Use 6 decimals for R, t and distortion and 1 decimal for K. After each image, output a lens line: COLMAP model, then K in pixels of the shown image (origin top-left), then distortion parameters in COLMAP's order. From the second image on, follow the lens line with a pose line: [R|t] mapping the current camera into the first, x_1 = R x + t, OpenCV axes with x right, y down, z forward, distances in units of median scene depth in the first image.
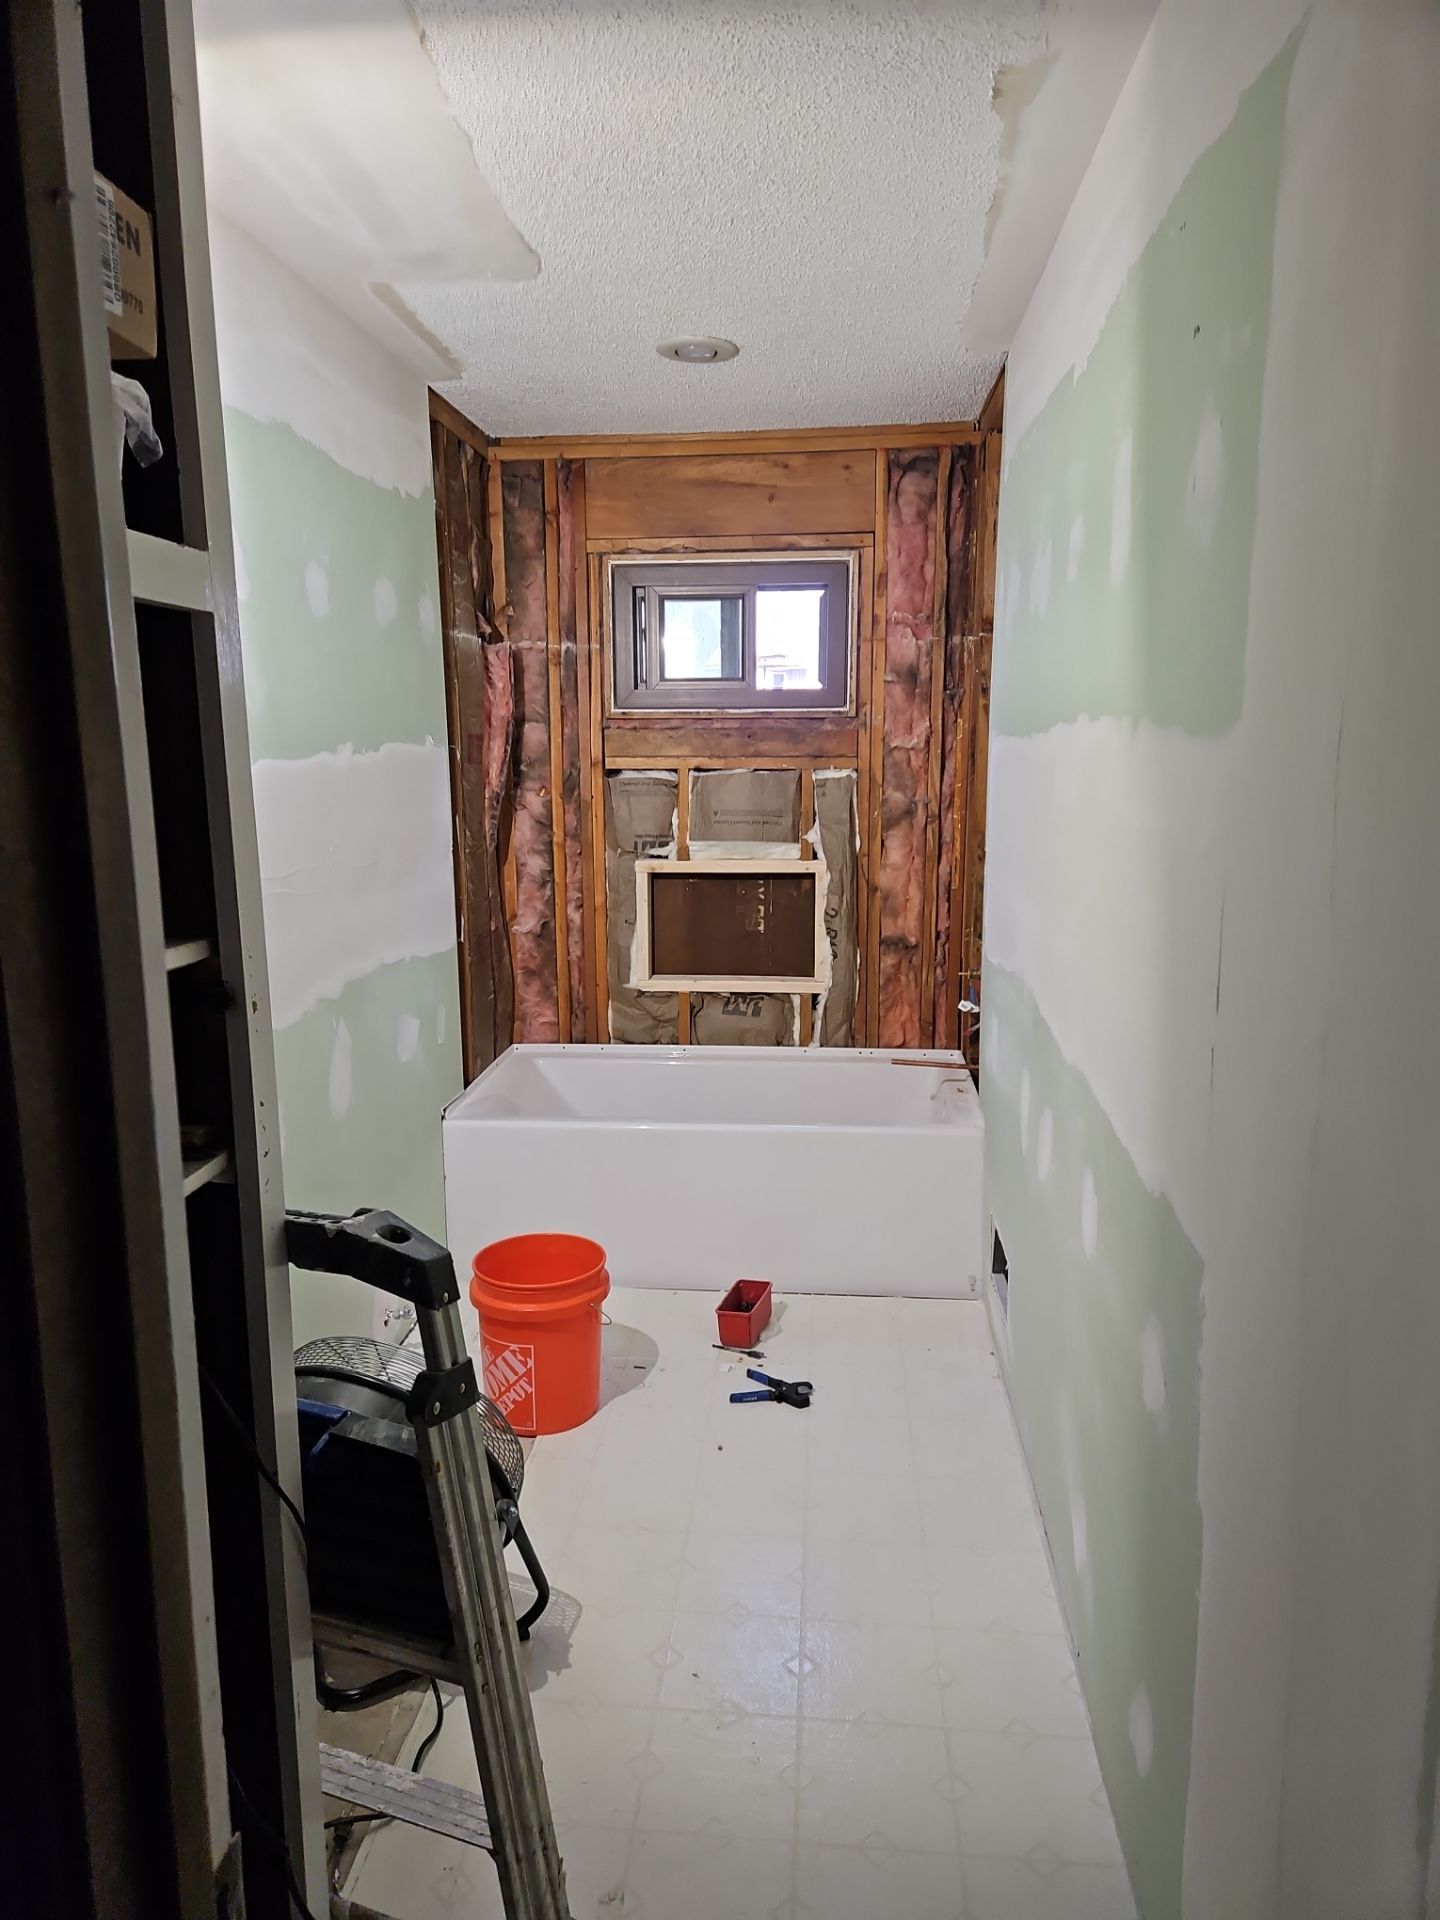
lens RADIAL K [[1290.9, 0, 709.0], [0, 1290.9, 976.9], [0, 0, 1]] dist [0.068642, -0.045423]
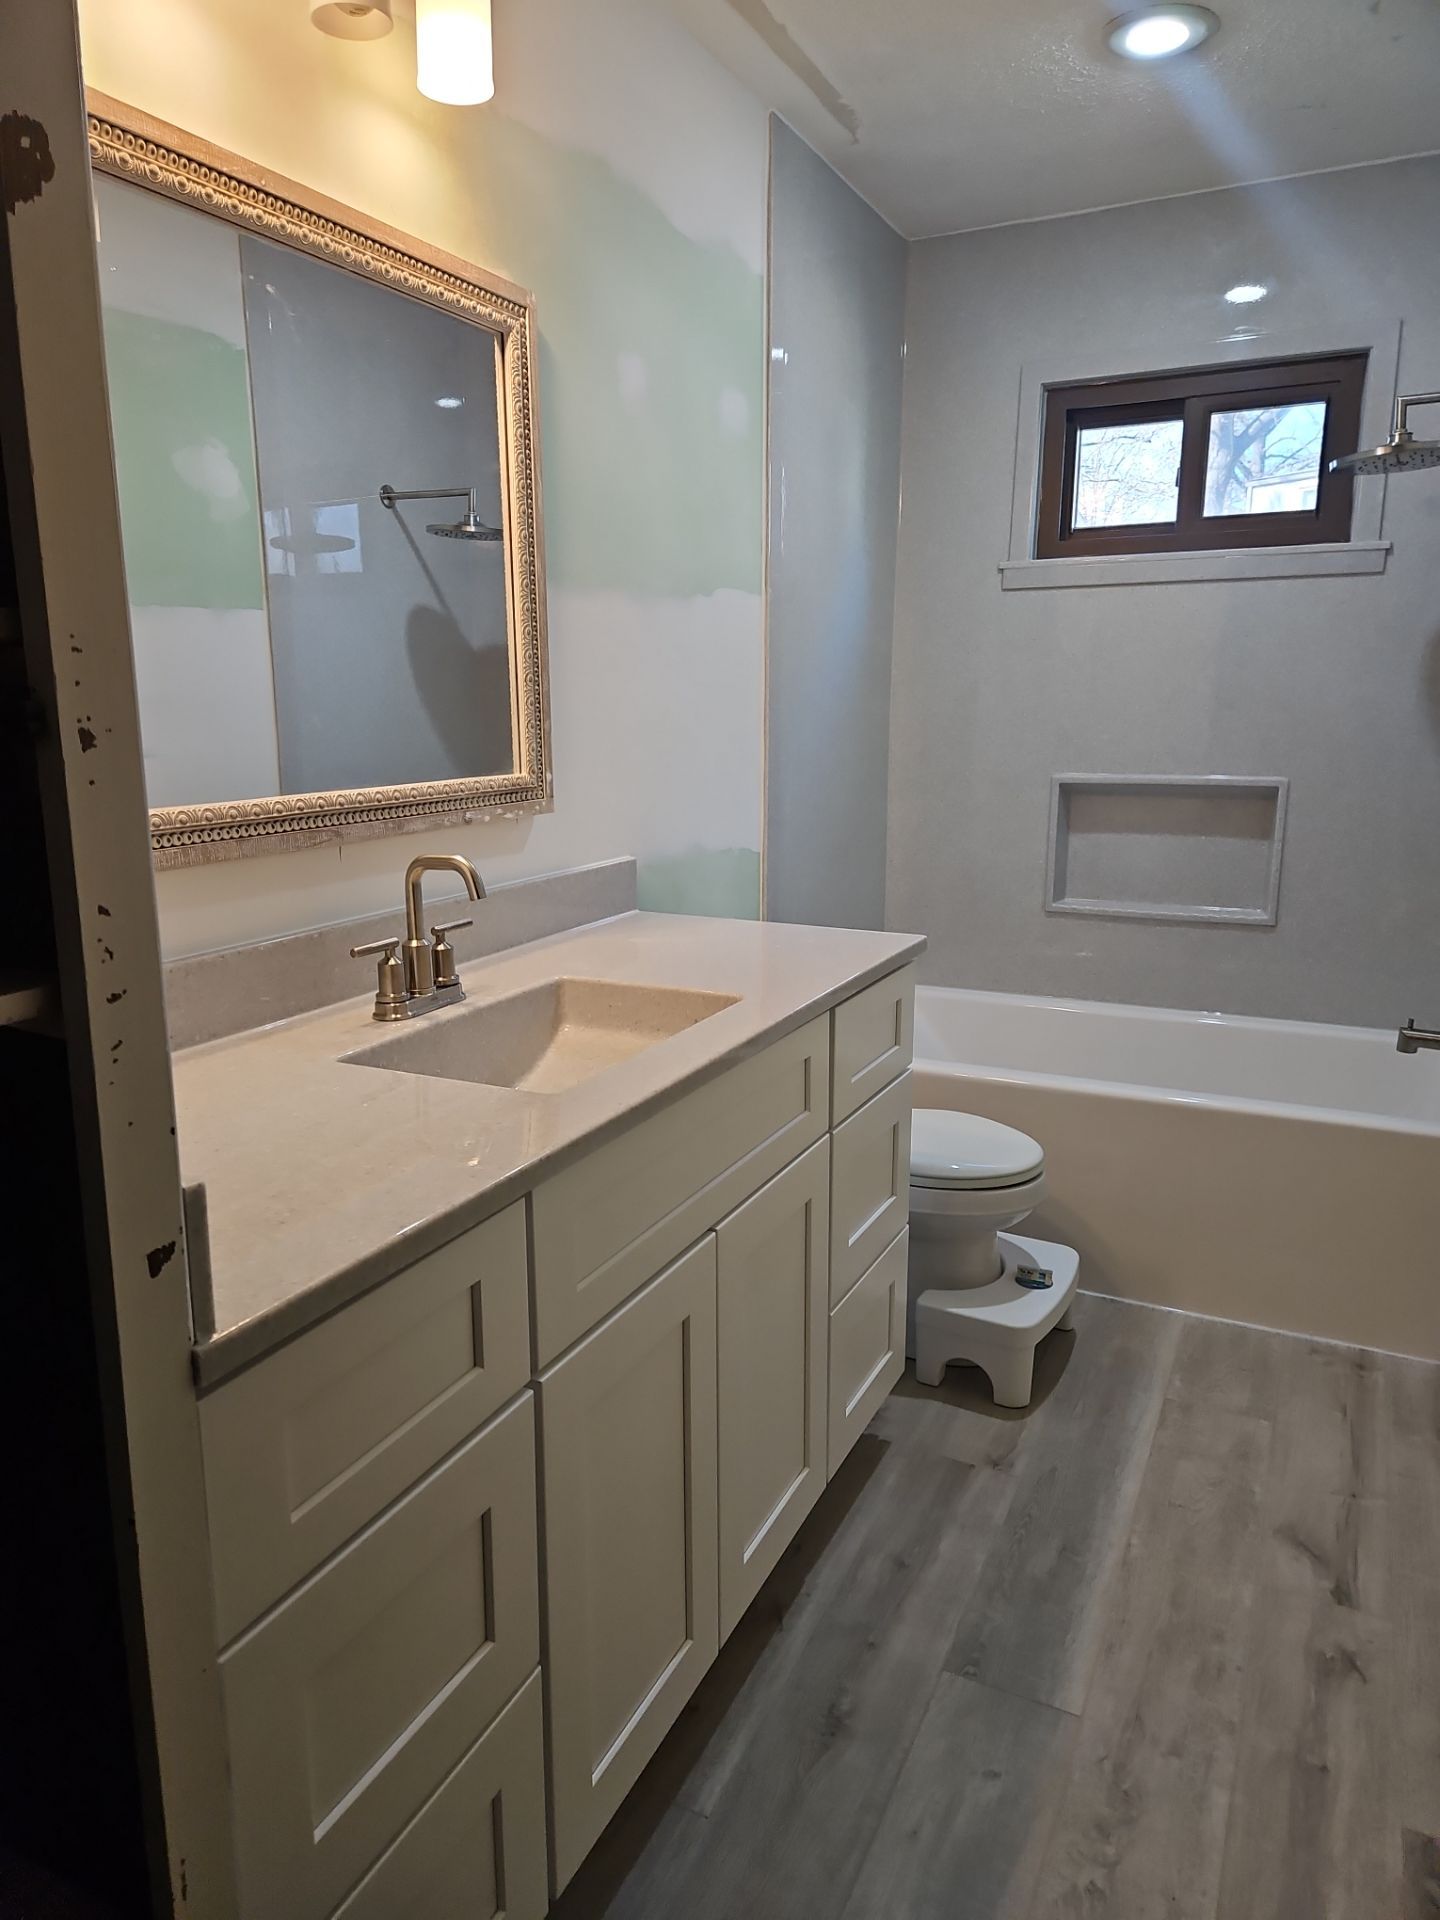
lens RADIAL K [[1271.1, 0, 695.7], [0, 1271.1, 968.5], [0, 0, 1]] dist [0.081578, -0.075388]
pose [[0.933893, 0.076080, -0.349365, 0.059165], [-0.064933, 0.996940, 0.043527, 0.043889], [0.351607, -0.017964, 0.935975, 0.304069]]
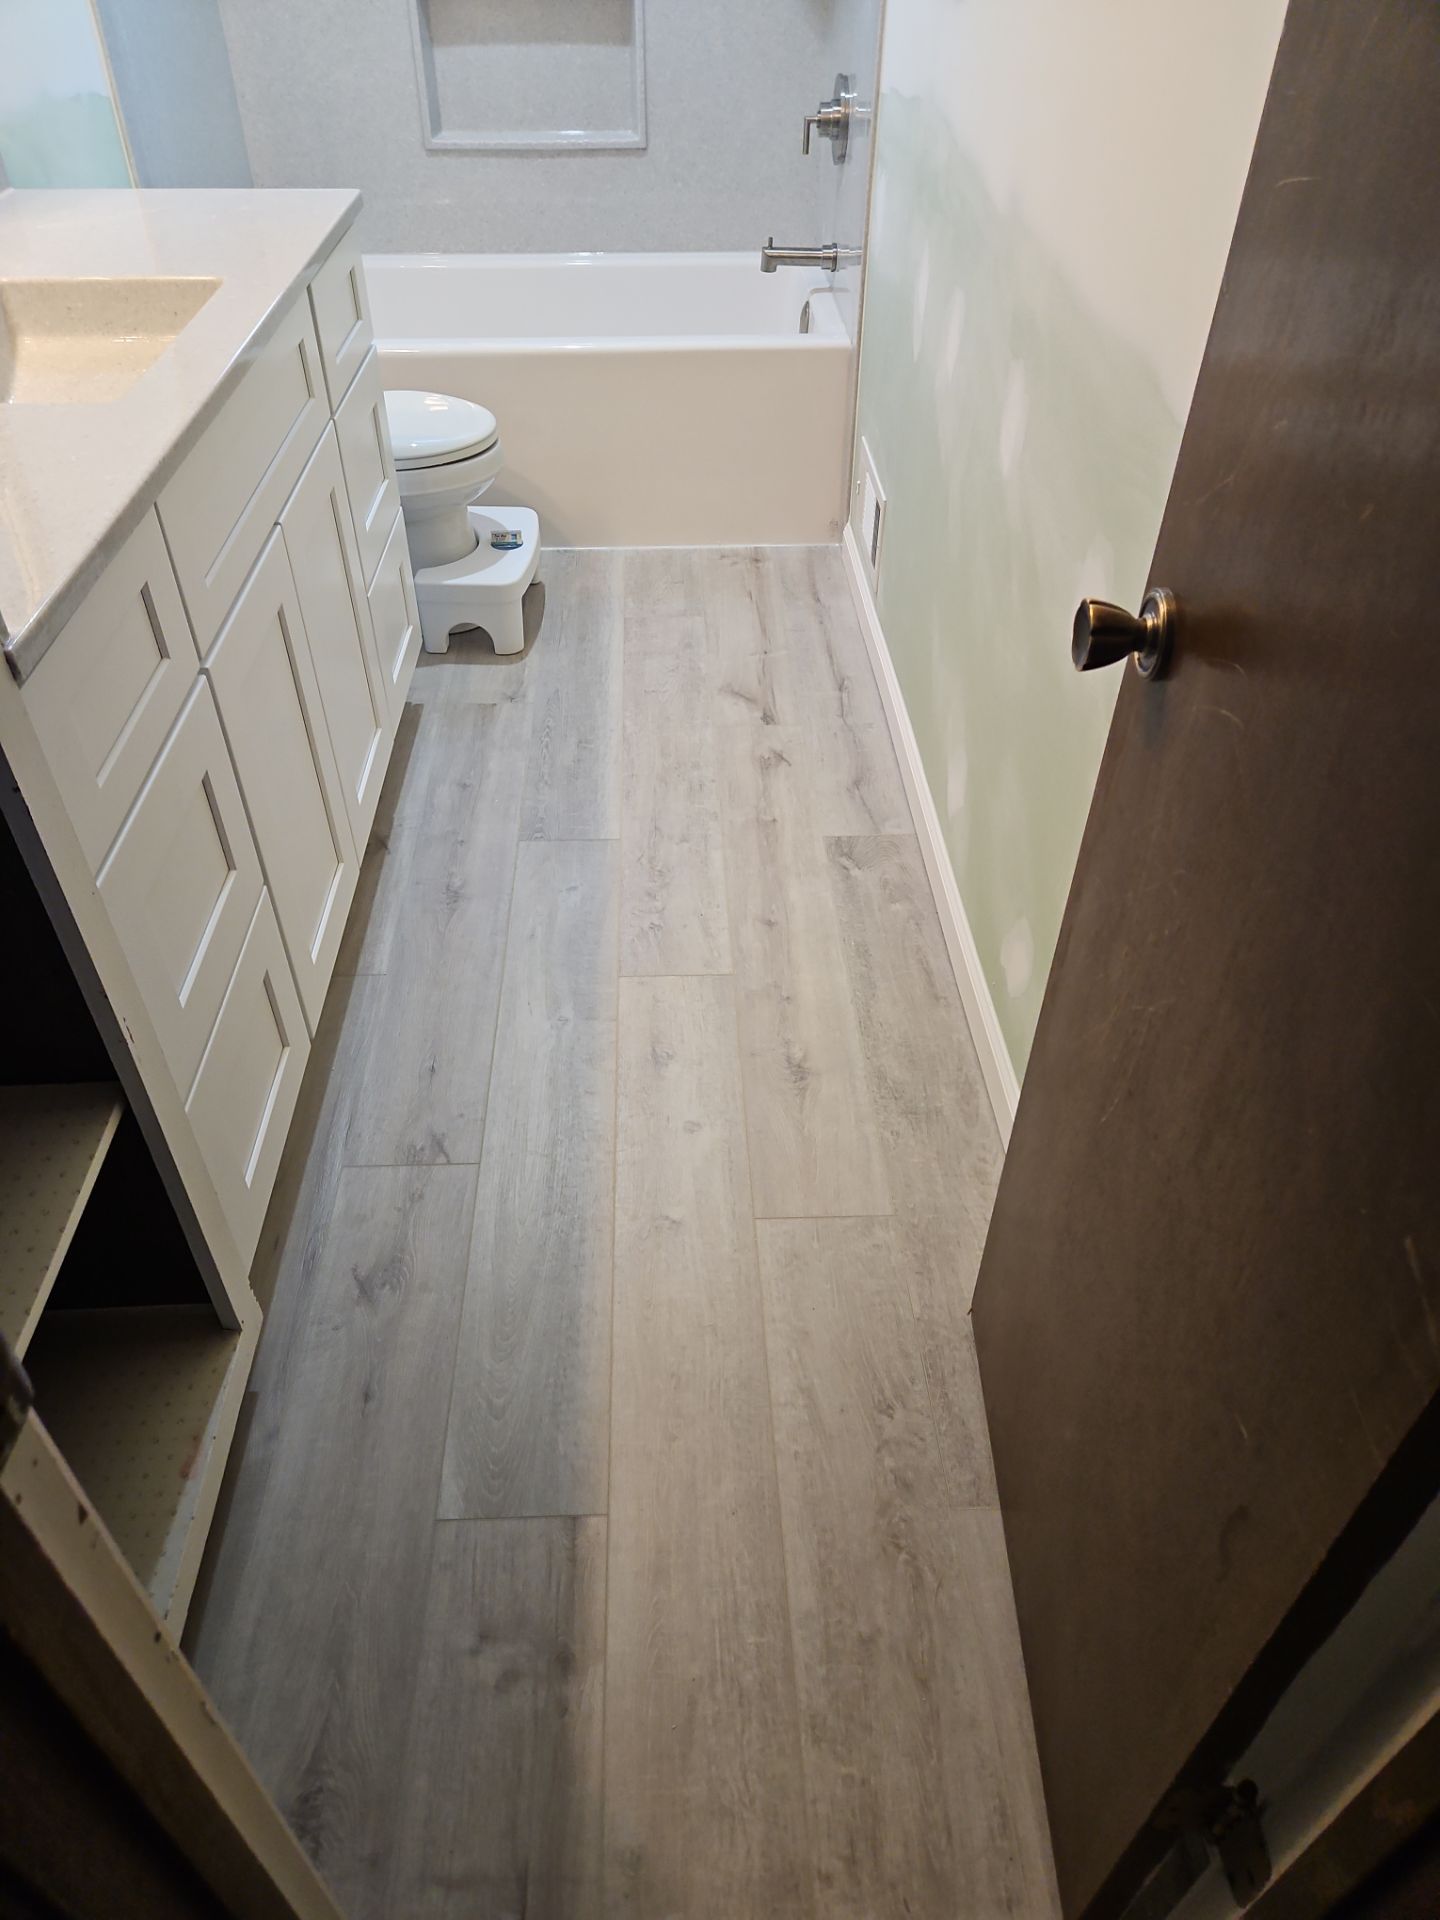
lens RADIAL K [[1271.1, 0, 691.5], [0, 1271.1, 947.8], [0, 0, 1]] dist [0.081578, -0.075388]
pose [[0.991500, -0.081333, 0.101548, -0.016171], [0.018104, 0.859167, 0.511374, 0.045426], [-0.128839, -0.505189, 0.853337, 0.149815]]
